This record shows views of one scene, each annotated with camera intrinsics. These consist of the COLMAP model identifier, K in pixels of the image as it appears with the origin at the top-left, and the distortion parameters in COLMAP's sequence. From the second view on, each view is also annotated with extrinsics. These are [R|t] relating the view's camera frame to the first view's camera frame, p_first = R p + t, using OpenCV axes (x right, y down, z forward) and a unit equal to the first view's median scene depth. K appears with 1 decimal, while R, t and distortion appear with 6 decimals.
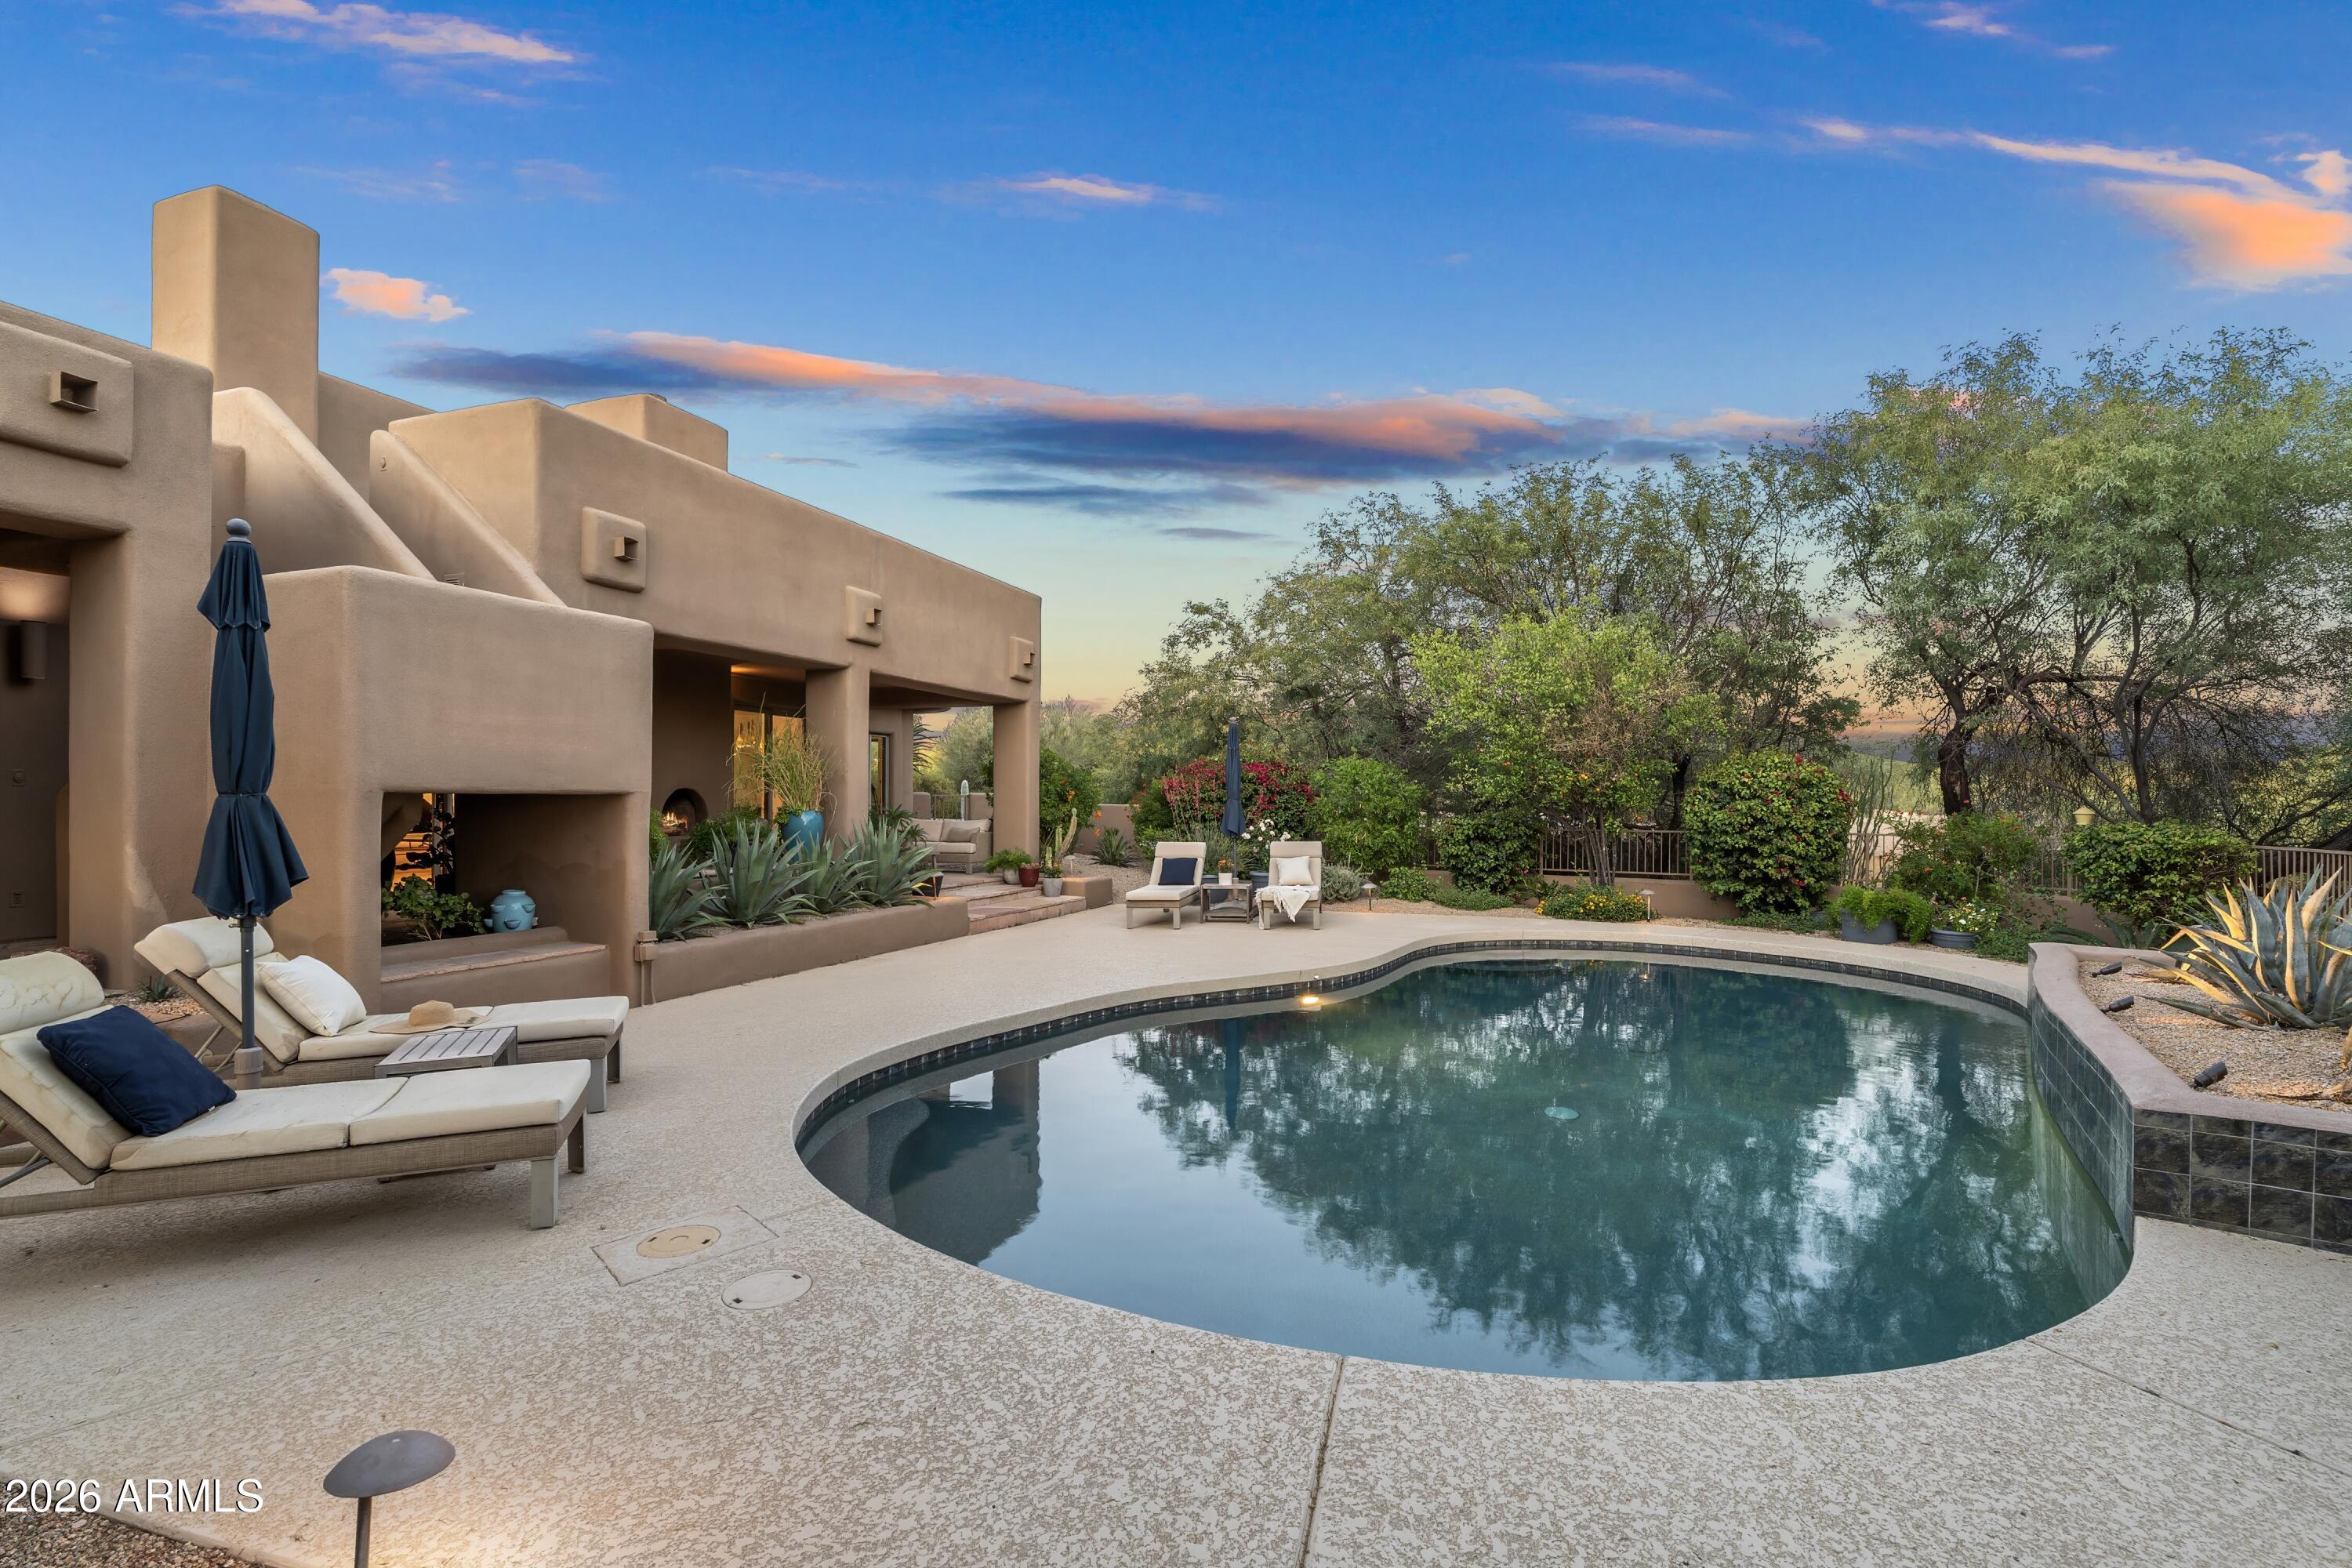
lens RADIAL K [[1086.7, 0, 1170.0], [0, 1086.7, 795.6], [0, 0, 1]] dist [-0.002844, -0.000405]
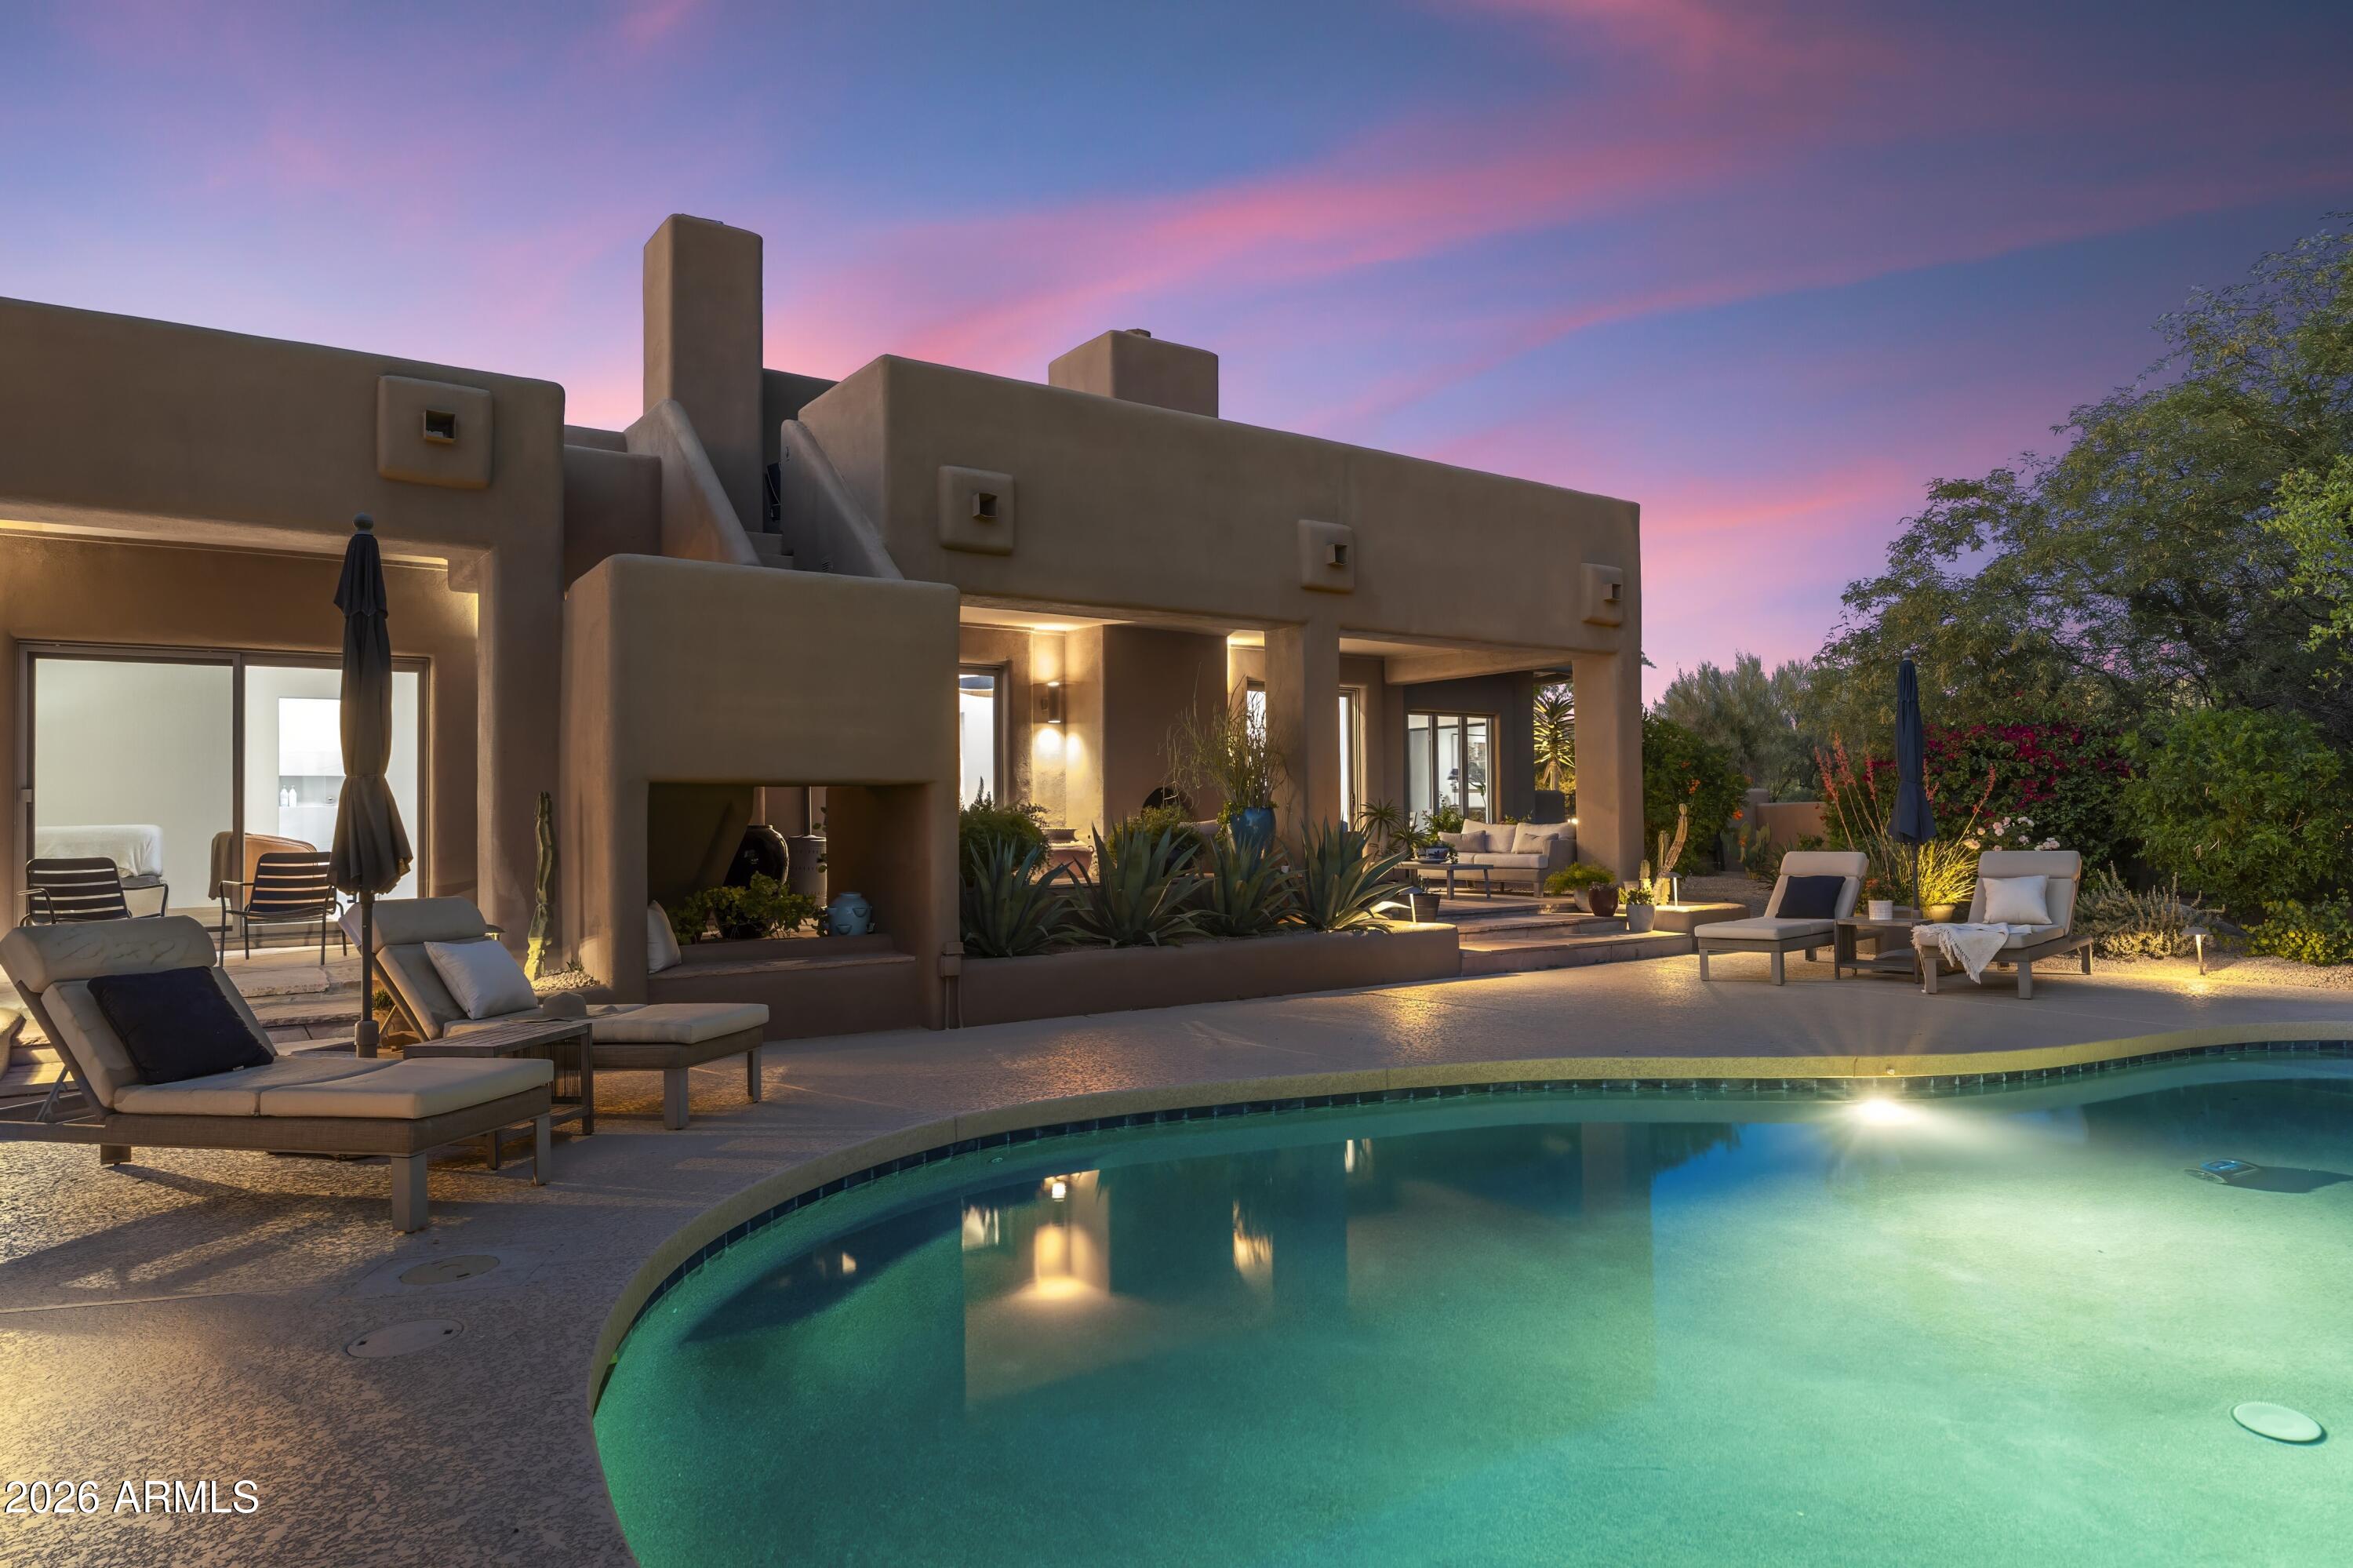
lens RADIAL K [[1411.2, 0, 1176.5], [0, 1411.2, 784.0], [0, 0, 1]] dist [0.000829, -0.000197]
pose [[0.824238, -0.024972, -0.565693, 0.171765], [0.016013, 0.999655, -0.020797, 0.014117], [0.566018, 0.008083, 0.824354, 0.100238]]
